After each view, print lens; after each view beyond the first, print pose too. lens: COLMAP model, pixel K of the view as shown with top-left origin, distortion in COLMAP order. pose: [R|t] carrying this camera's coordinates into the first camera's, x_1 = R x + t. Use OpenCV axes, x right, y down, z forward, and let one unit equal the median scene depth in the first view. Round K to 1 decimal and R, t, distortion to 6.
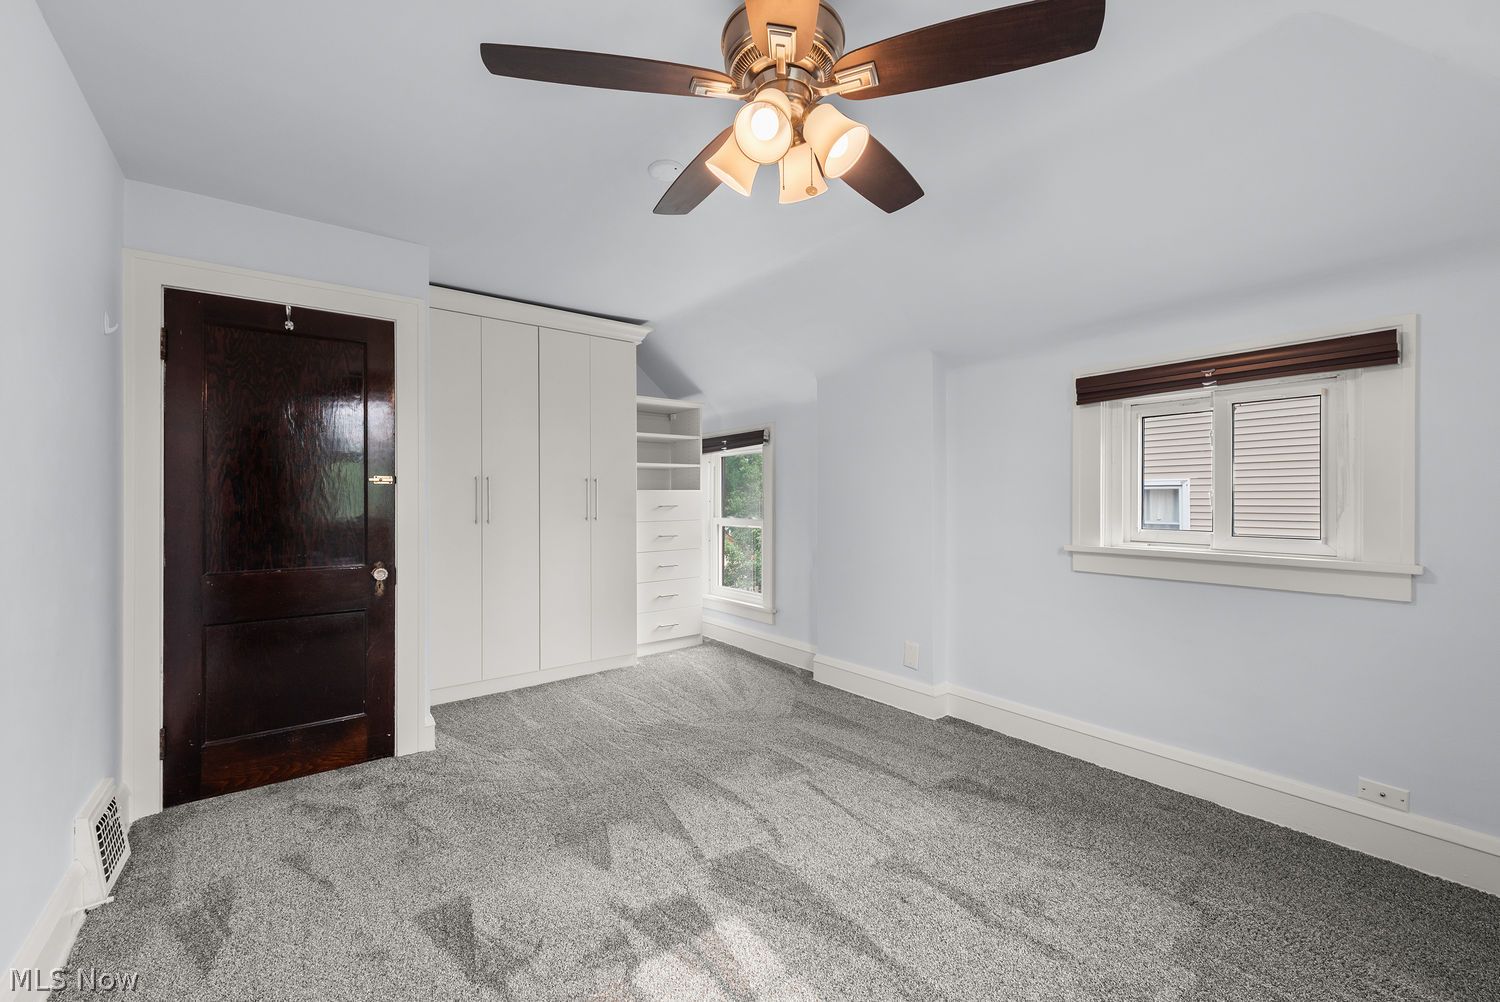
lens RADIAL K [[603.0, 0, 745.3], [0, 603.0, 498.1], [0, 0, 1]] dist [0.013035, -0.000394]
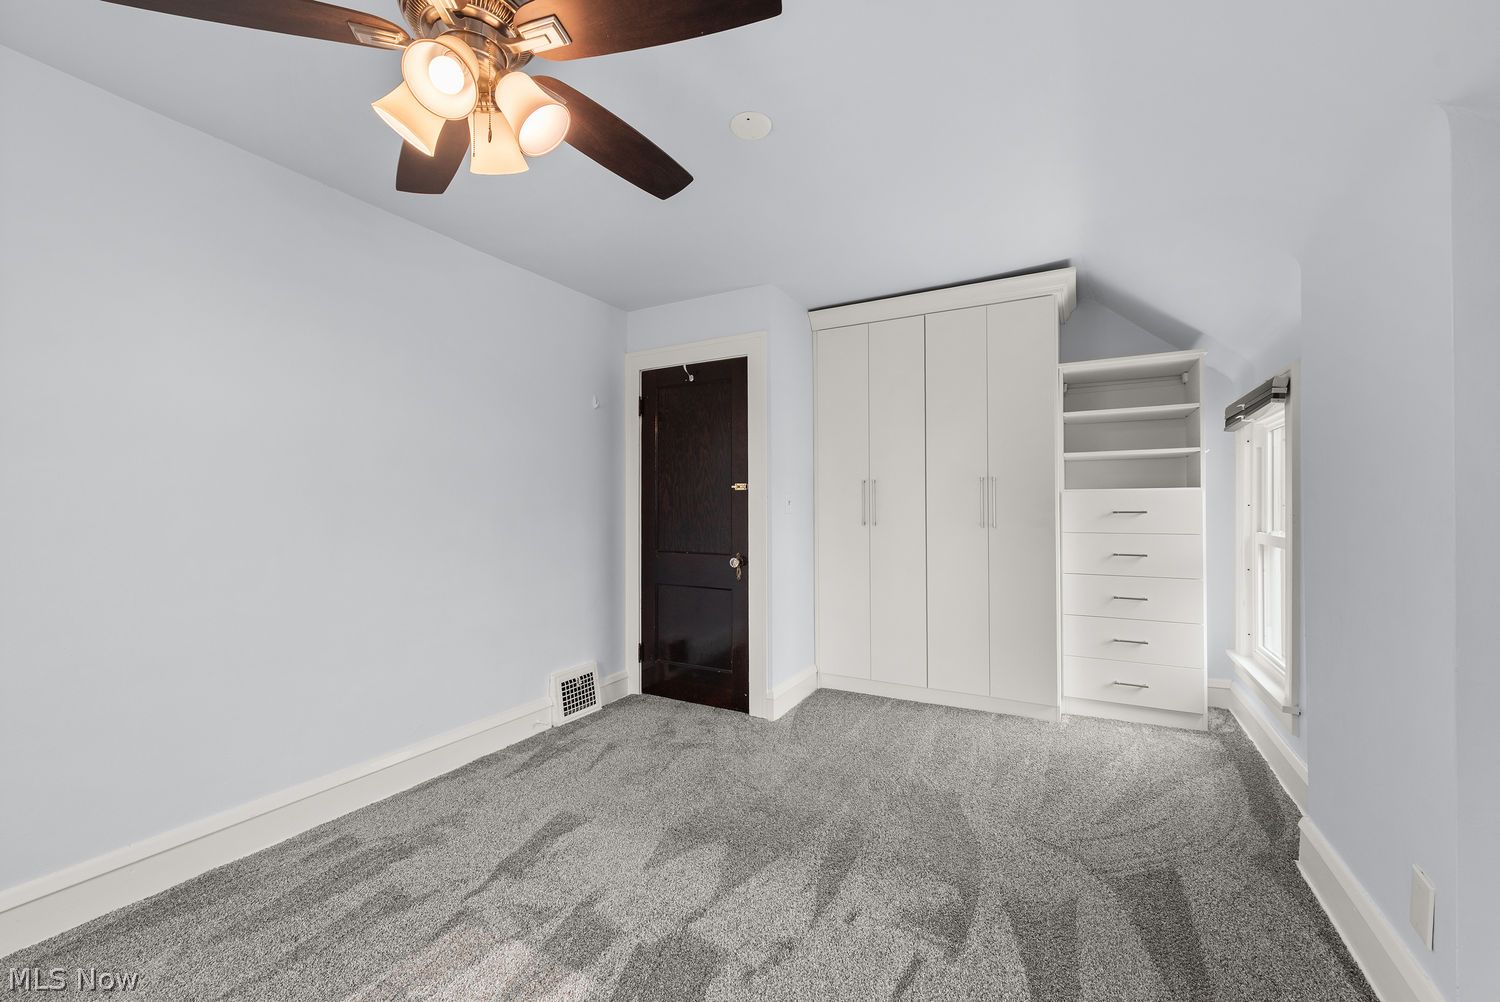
lens RADIAL K [[603.0, 0, 745.3], [0, 603.0, 498.1], [0, 0, 1]] dist [0.013035, -0.000394]
pose [[0.407245, -0.002156, -0.913316, 0.450720], [0.003754, 0.999993, -0.000687, -0.004994], [0.913311, -0.003148, 0.407251, 0.433750]]
